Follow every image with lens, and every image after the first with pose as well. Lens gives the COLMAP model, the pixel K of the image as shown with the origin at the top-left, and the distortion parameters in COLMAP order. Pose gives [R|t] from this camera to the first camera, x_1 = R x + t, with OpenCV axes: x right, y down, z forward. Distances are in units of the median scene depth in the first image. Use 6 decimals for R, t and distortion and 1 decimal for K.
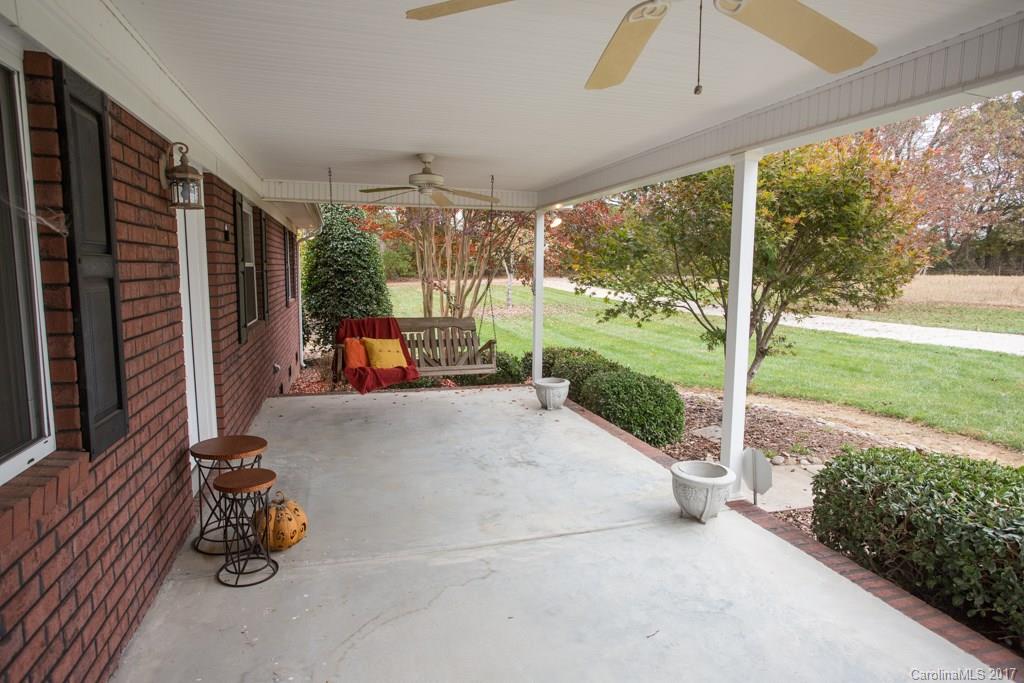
lens RADIAL K [[596.7, 0, 512.0], [0, 596.7, 341.5], [0, 0, 1]] dist [-0.003919, -0.000876]
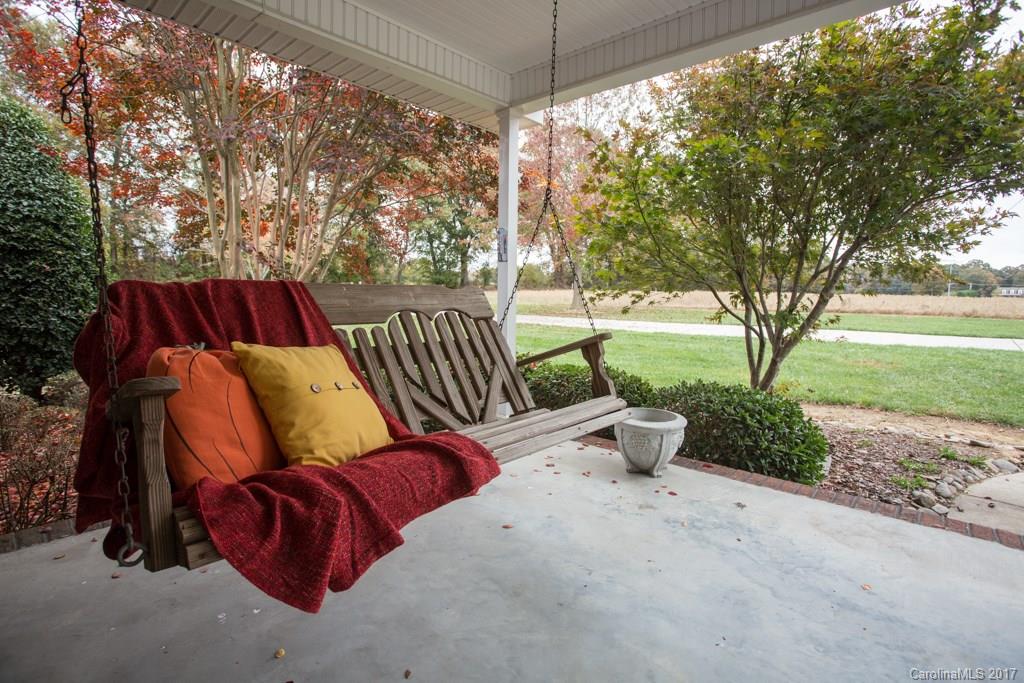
lens RADIAL K [[499.9, 0, 512.0], [0, 499.9, 341.5], [0, 0, 1]] dist [-0.064073, 0.025299]
pose [[0.855282, -0.048013, 0.515933, -0.237685], [0.060290, 0.998156, -0.007056, 0.001202], [-0.514643, 0.037140, 0.856600, 0.709575]]
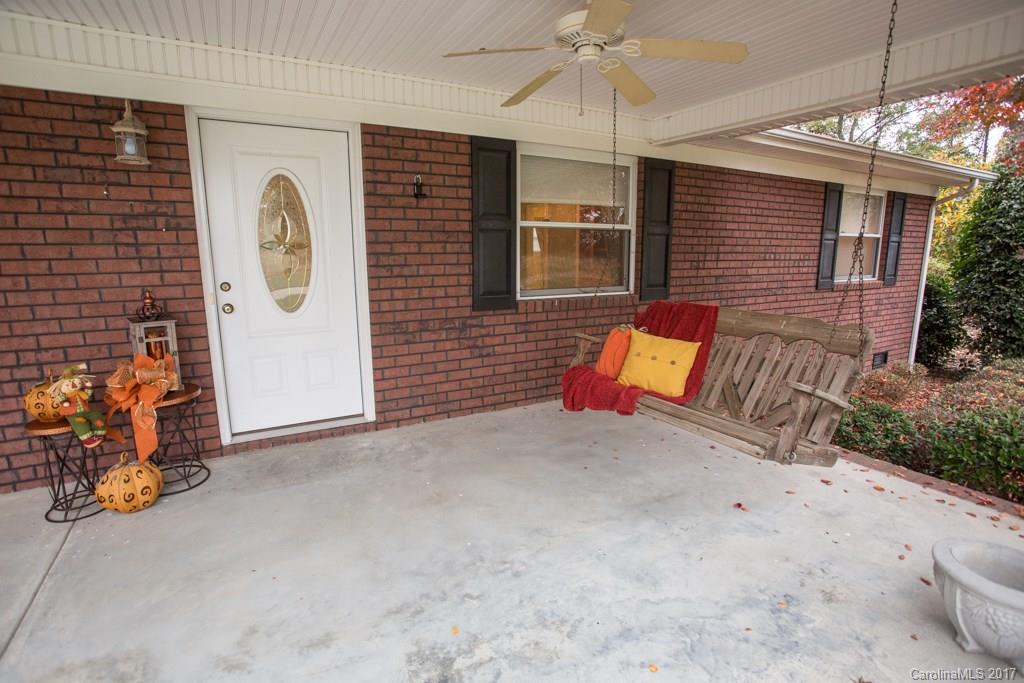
lens RADIAL K [[503.0, 0, 512.0], [0, 503.0, 341.5], [0, 0, 1]] dist [-0.030929, 0.000585]
pose [[0.224586, 0.173853, -0.958820, 0.230083], [-0.122852, 0.981157, 0.149128, -0.054433], [0.966679, 0.084301, 0.241712, 0.688917]]
